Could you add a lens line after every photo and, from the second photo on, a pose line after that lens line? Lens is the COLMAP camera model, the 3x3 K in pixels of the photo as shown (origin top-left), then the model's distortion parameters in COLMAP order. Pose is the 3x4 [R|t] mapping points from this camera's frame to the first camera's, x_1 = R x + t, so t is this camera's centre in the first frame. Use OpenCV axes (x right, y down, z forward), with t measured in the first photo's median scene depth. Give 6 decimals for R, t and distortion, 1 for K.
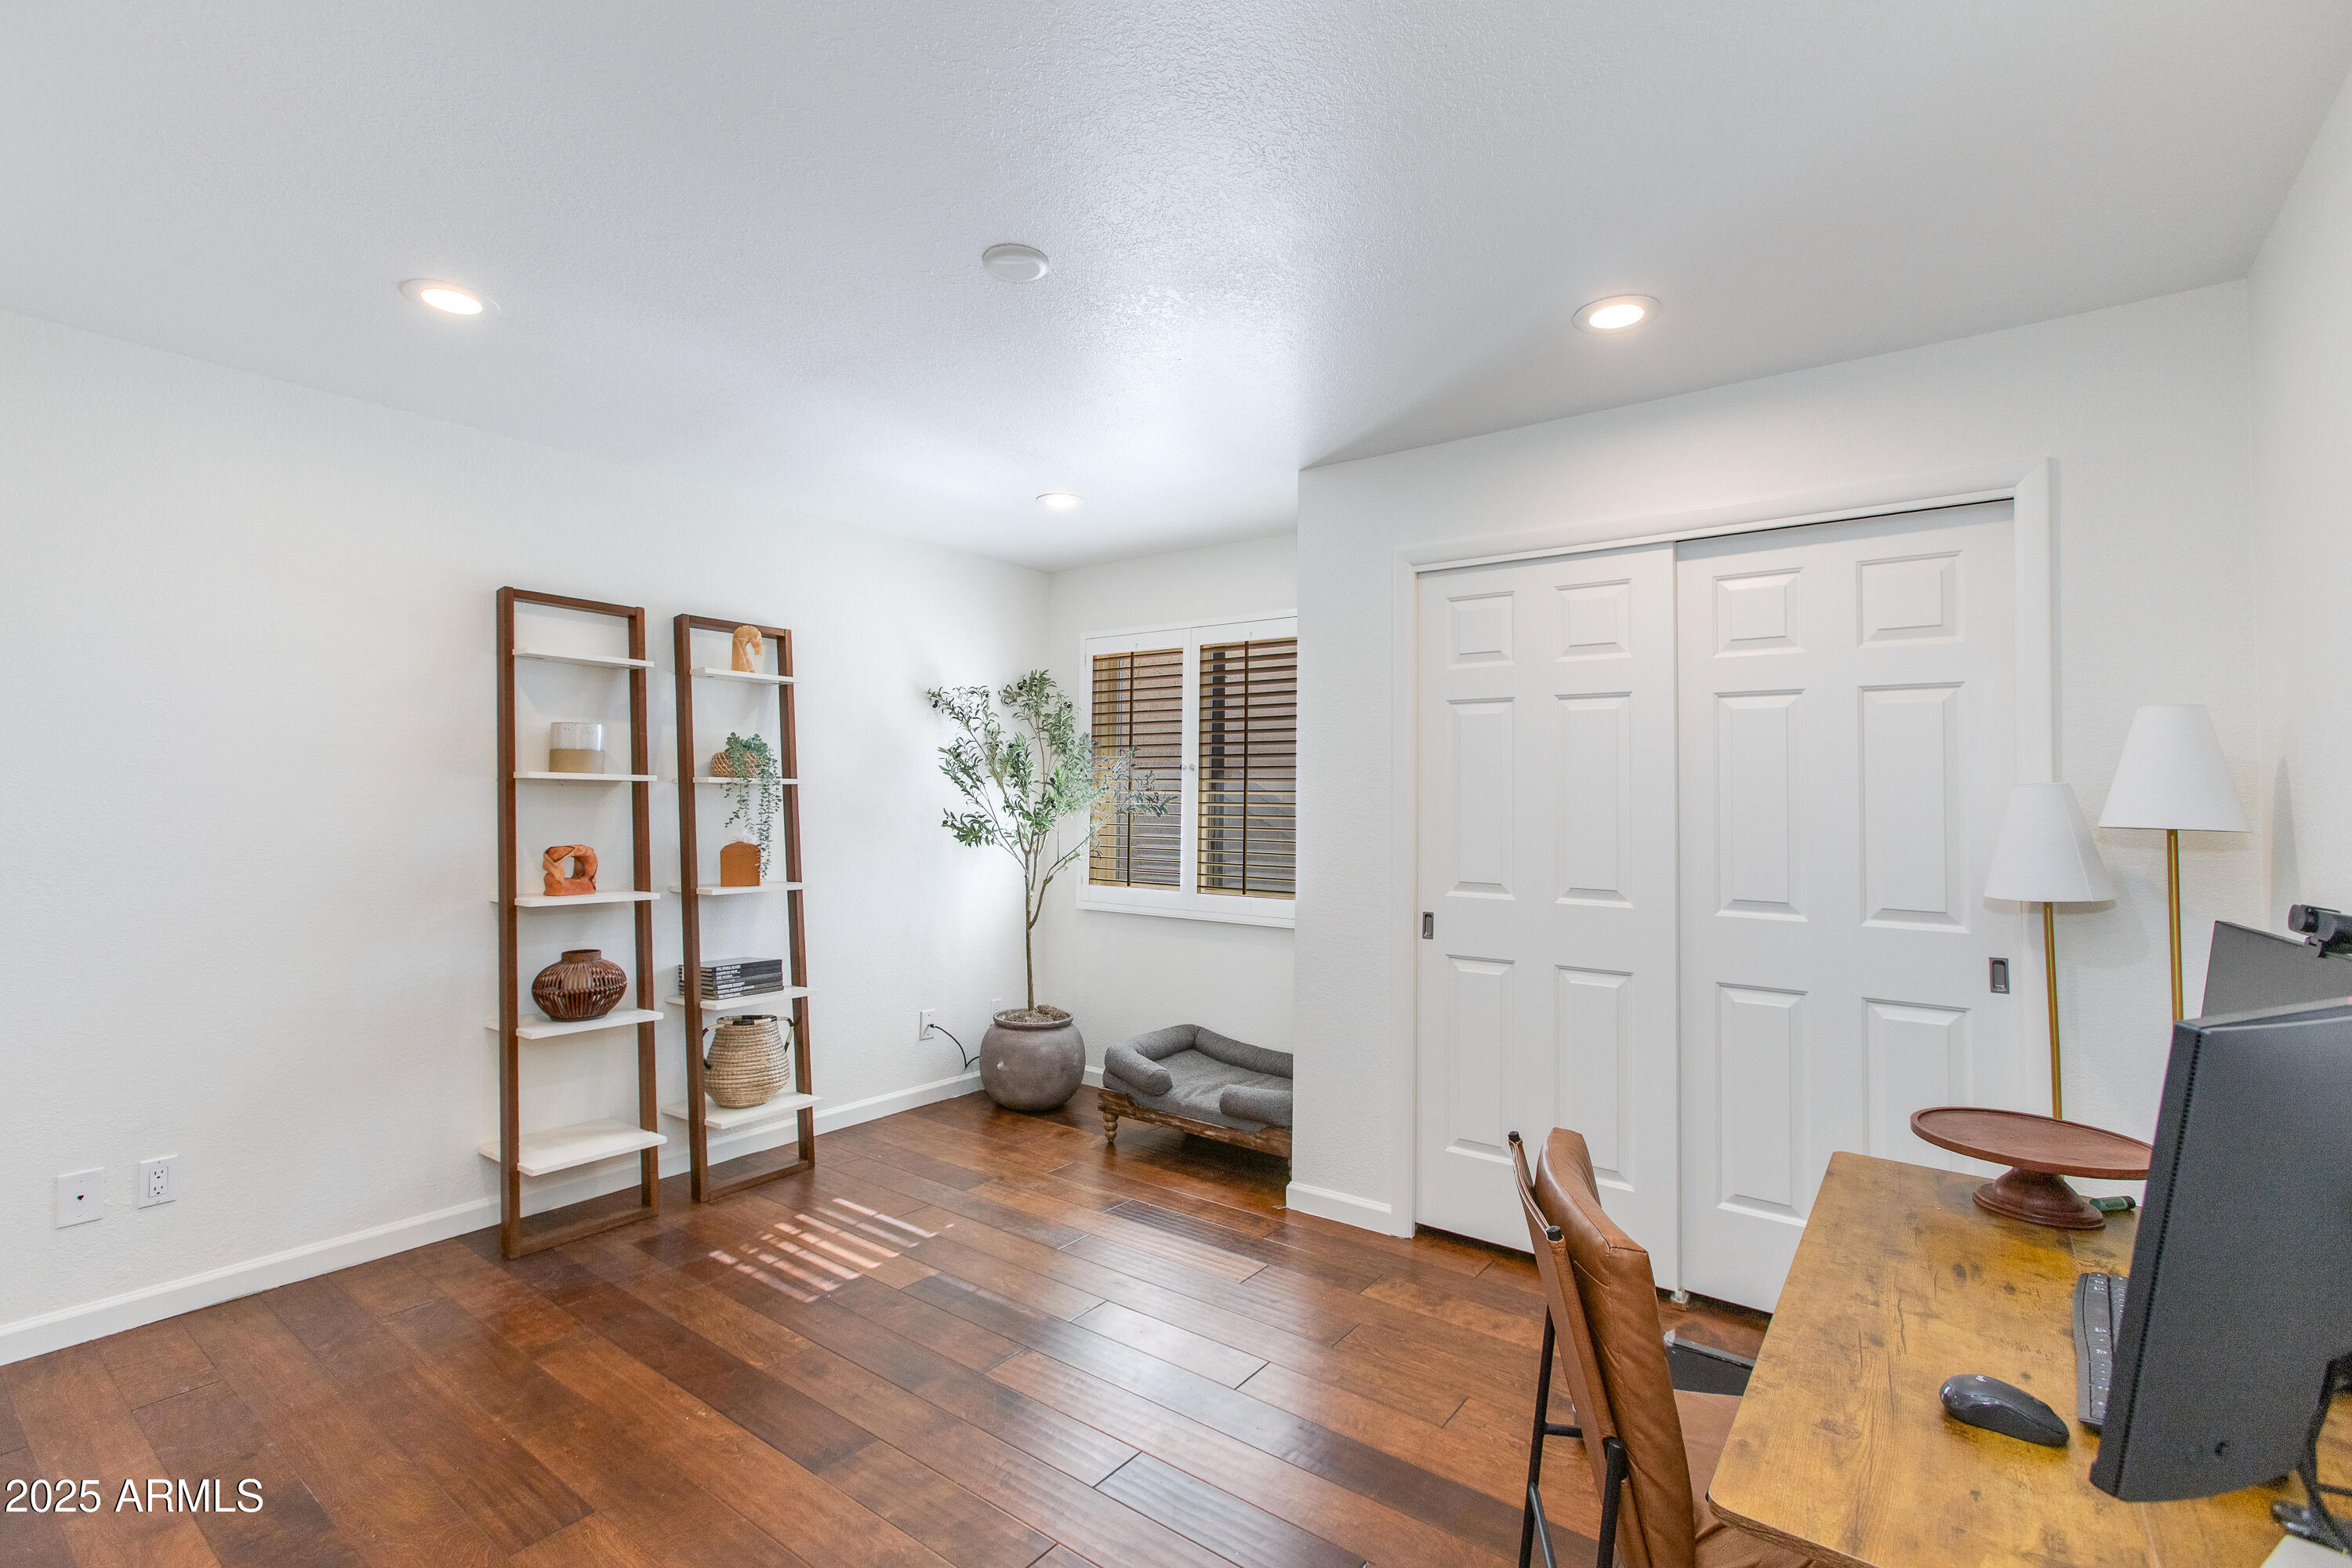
lens RADIAL K [[1045.8, 0, 1176.0], [0, 1045.8, 784.0], [0, 0, 1]] dist [-0.000878, -0.000043]
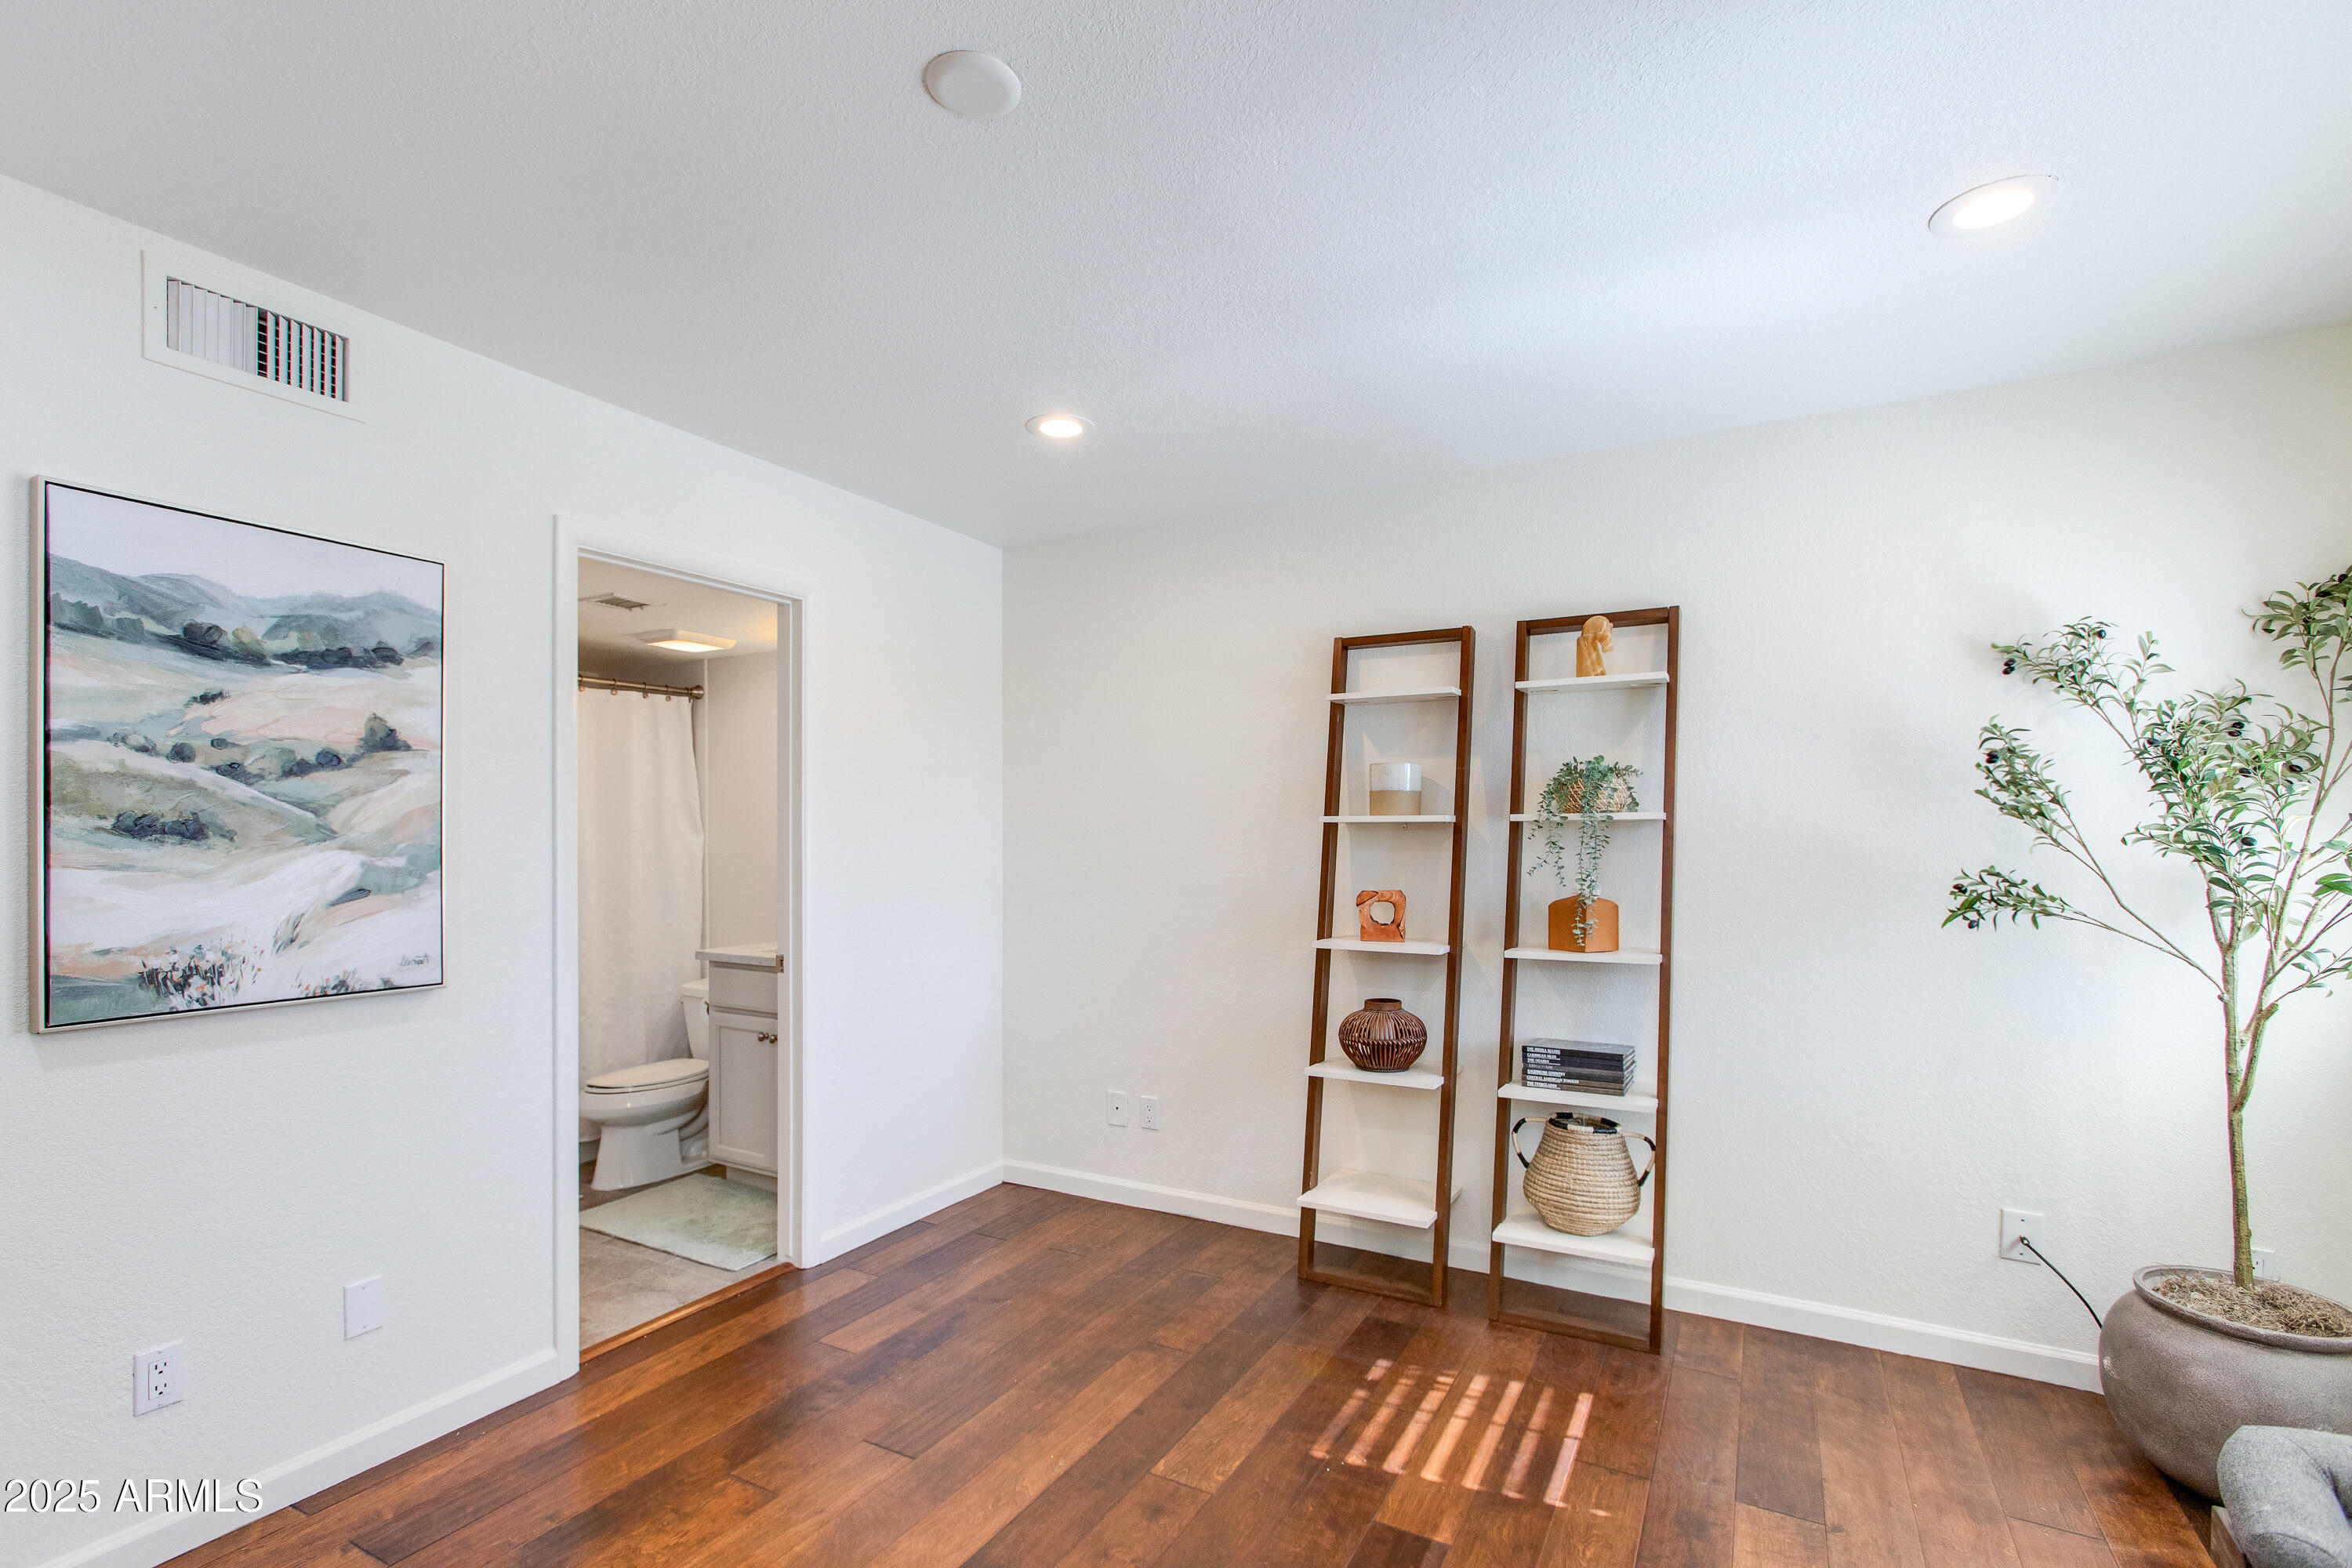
lens RADIAL K [[1108.9, 0, 1179.4], [0, 1108.9, 858.6], [0, 0, 1]] dist [0.001920, 0.000250]
pose [[0.135132, 0.016059, -0.990697, 0.404867], [0.027093, 0.999435, 0.019896, 0.003327], [0.990457, -0.029529, 0.134621, 0.651877]]
